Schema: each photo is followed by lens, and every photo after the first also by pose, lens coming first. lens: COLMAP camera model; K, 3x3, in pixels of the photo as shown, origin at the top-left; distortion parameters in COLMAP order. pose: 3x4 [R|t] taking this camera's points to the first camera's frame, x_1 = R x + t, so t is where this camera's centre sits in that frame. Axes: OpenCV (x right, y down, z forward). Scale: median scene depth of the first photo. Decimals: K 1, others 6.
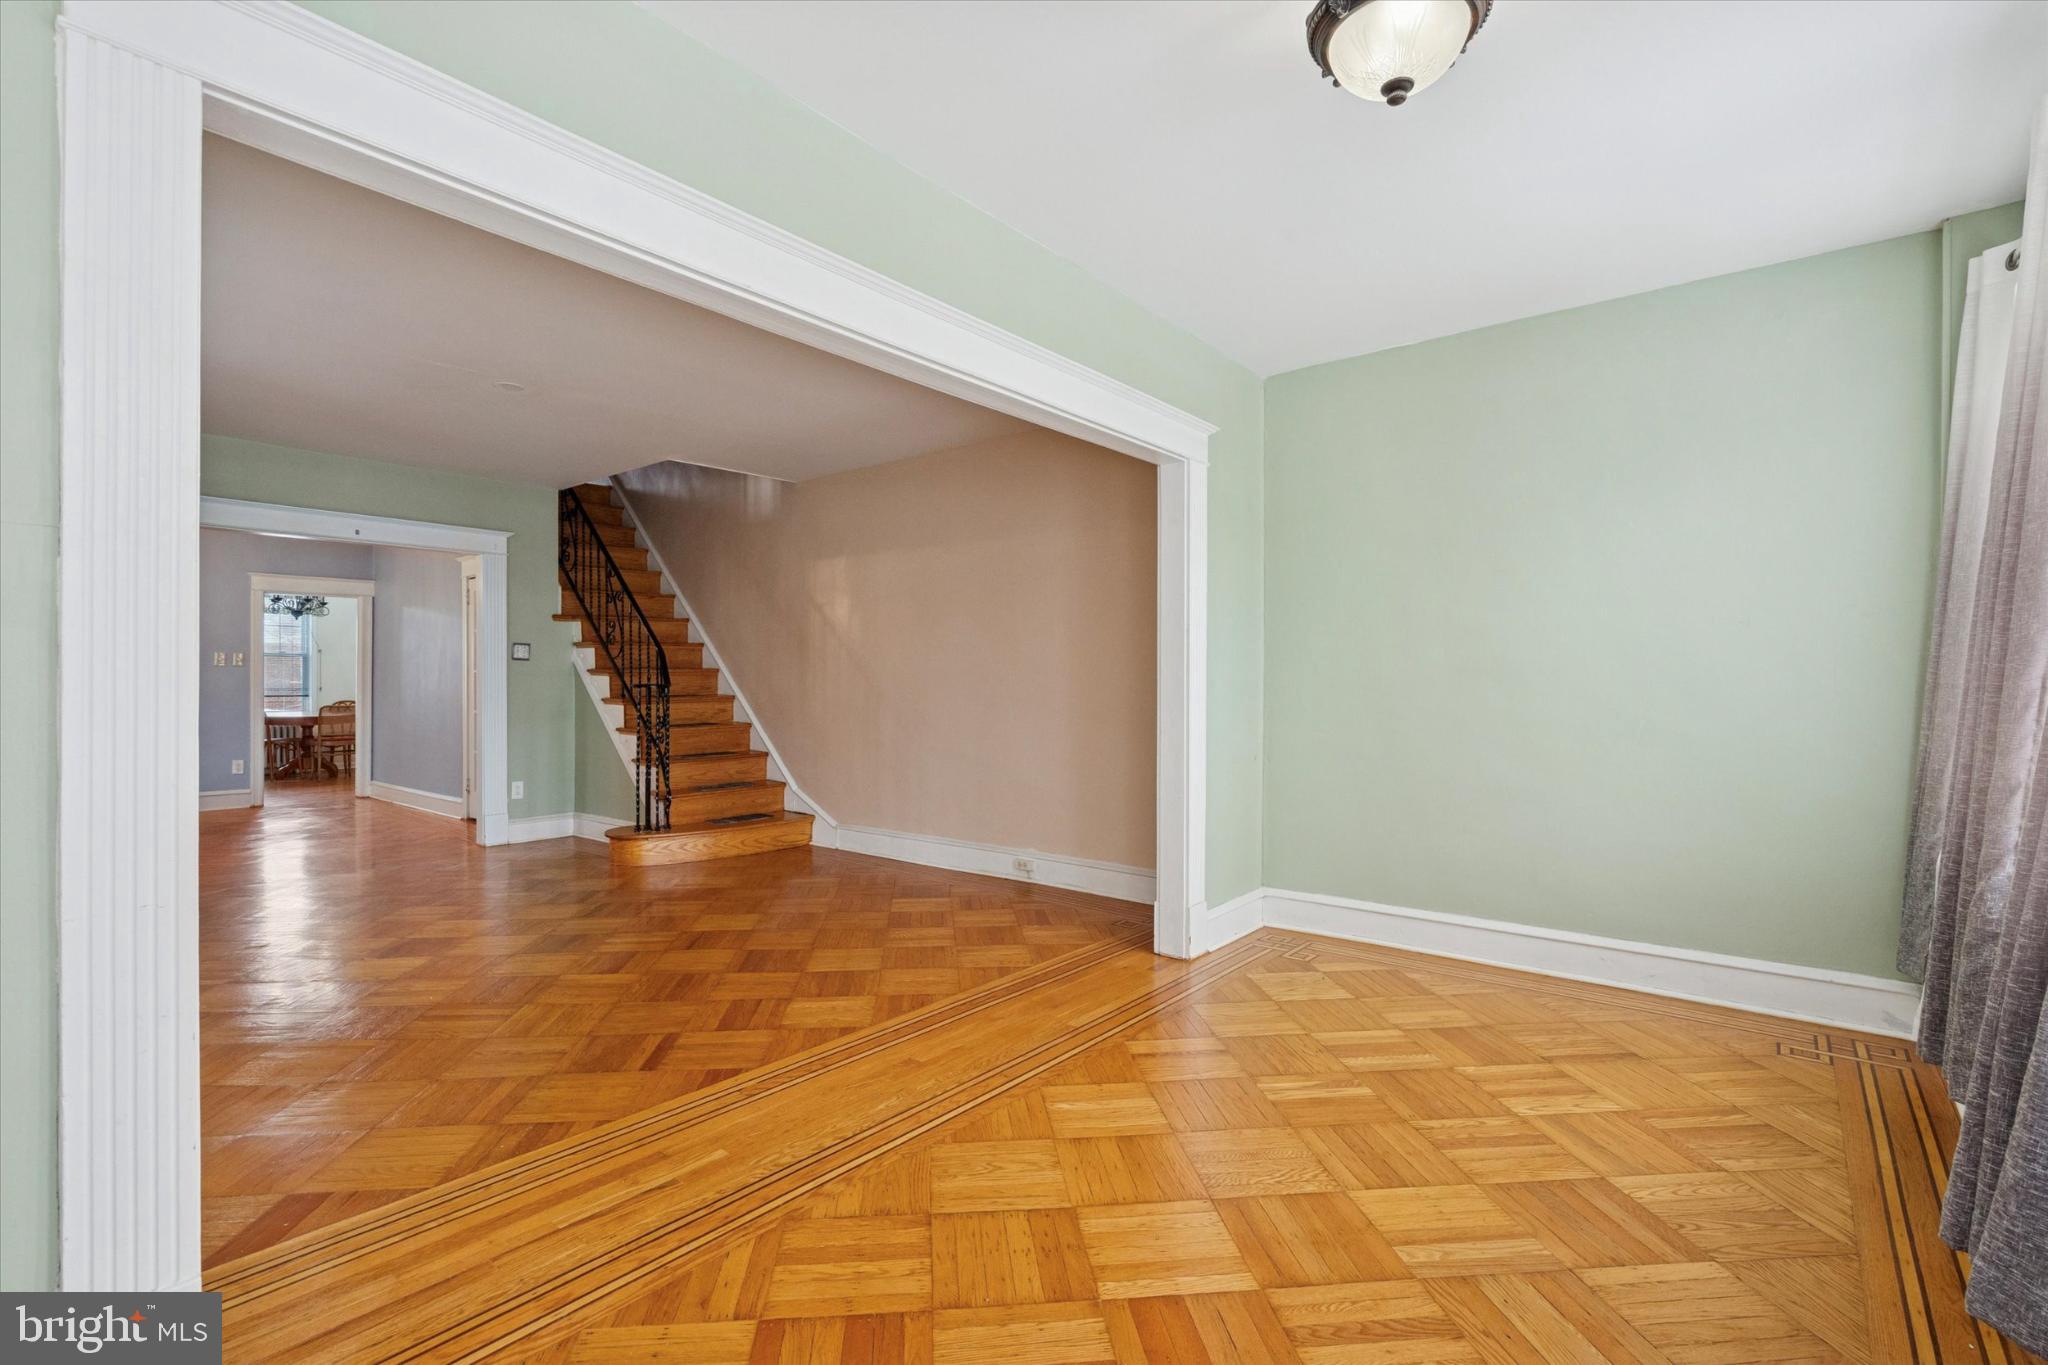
lens RADIAL K [[937.1, 0, 1023.9], [0, 937.1, 681.7], [0, 0, 1]] dist [0.002807, 0.001212]
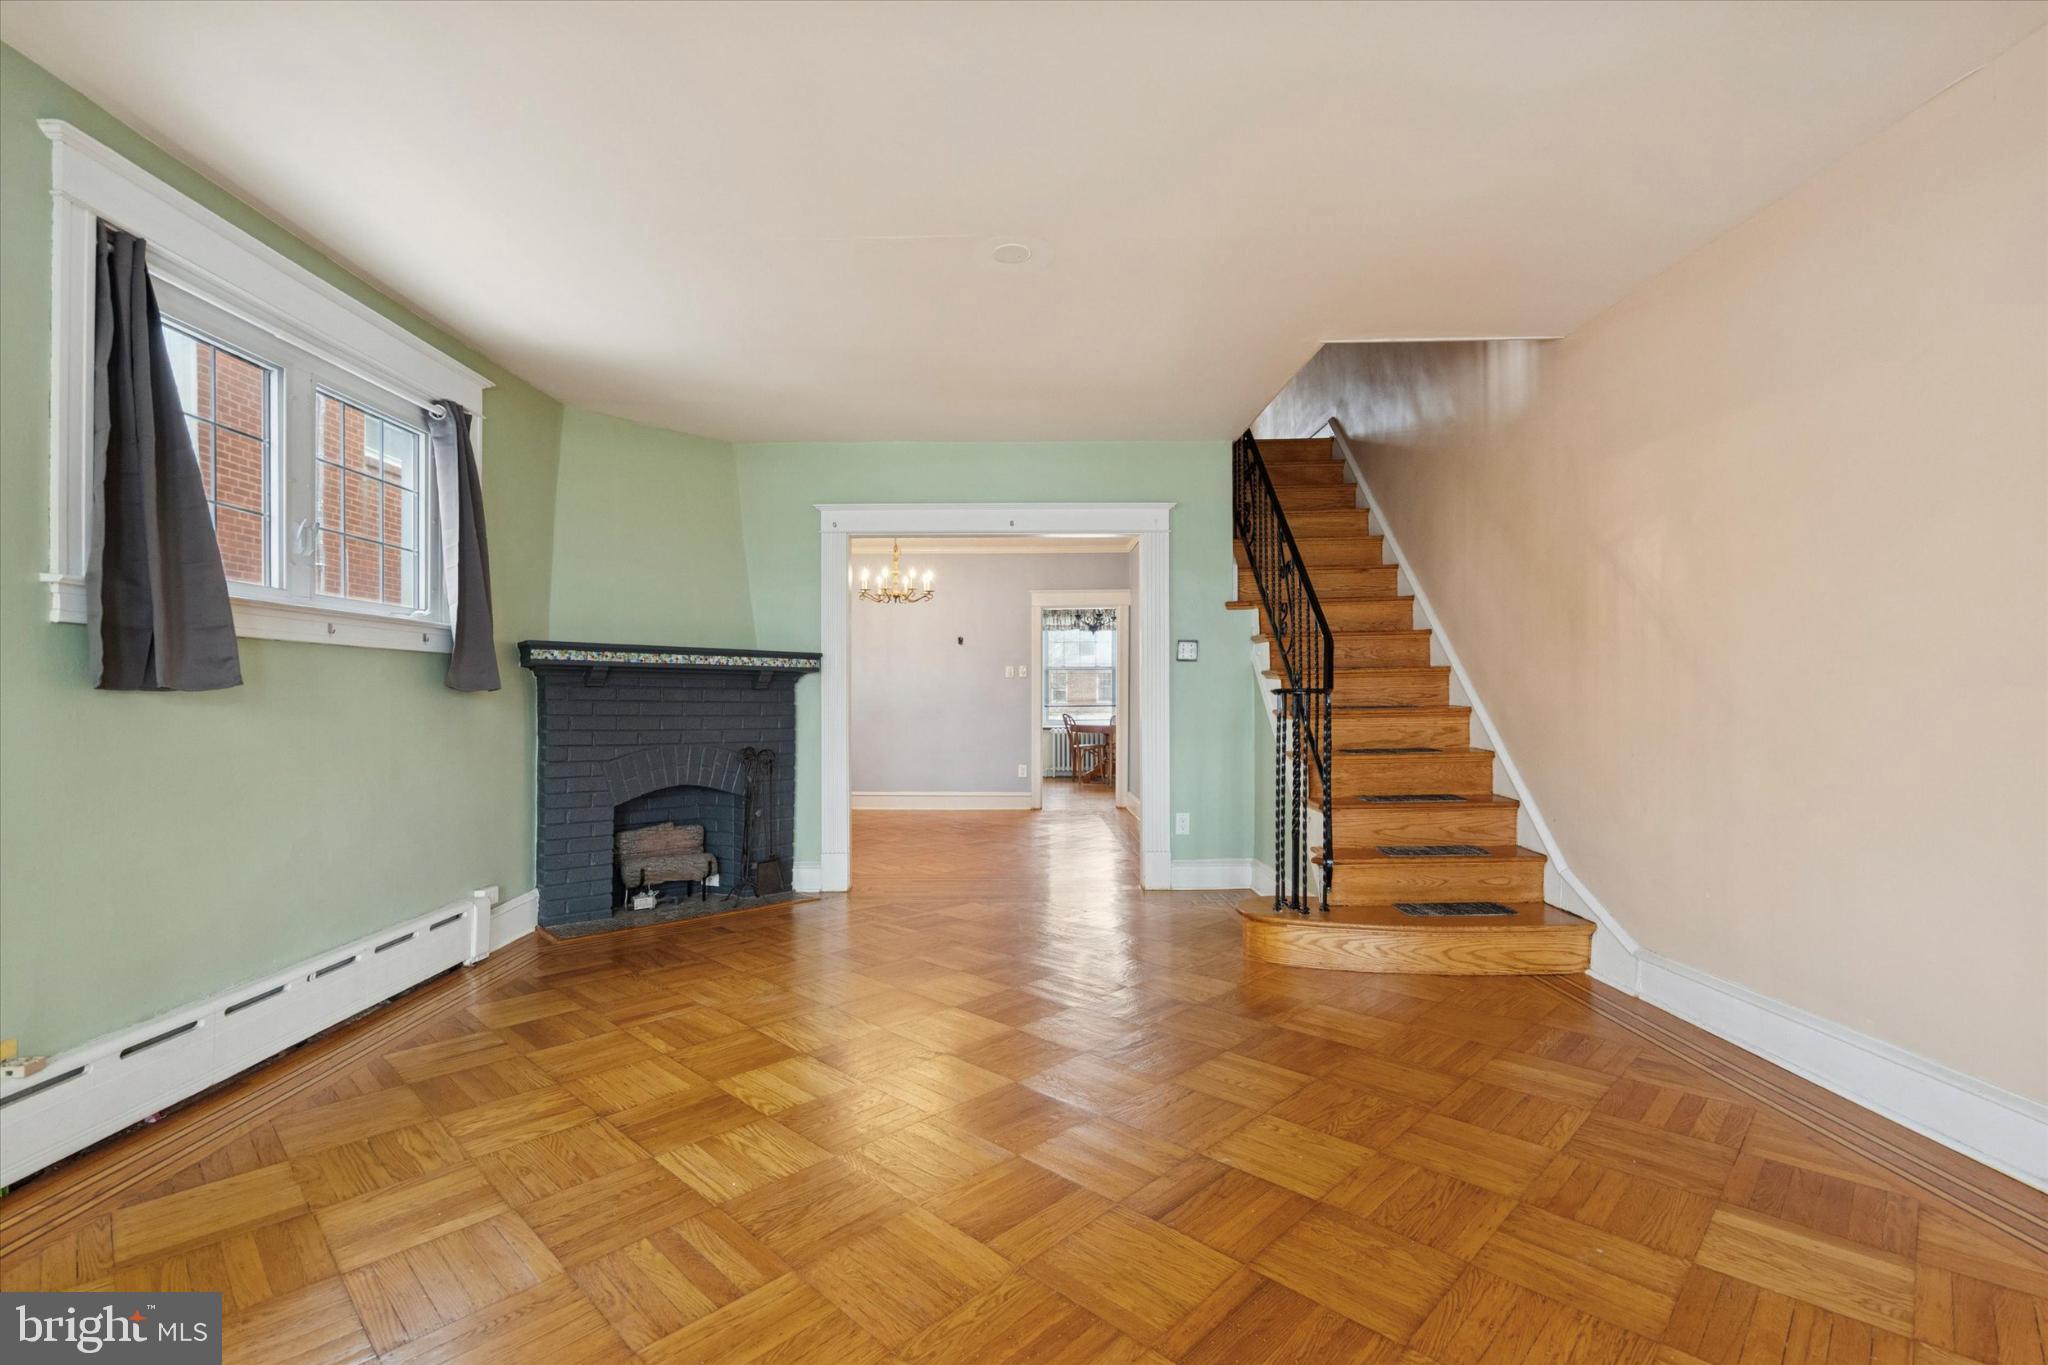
lens RADIAL K [[937.1, 0, 1018.7], [0, 937.1, 684.4], [0, 0, 1]] dist [0.002807, 0.001212]
pose [[0.638911, -0.013513, -0.769162, -0.012099], [0.006024, 0.999903, -0.012562, 0.005934], [0.769257, 0.003393, 0.638930, 0.370817]]
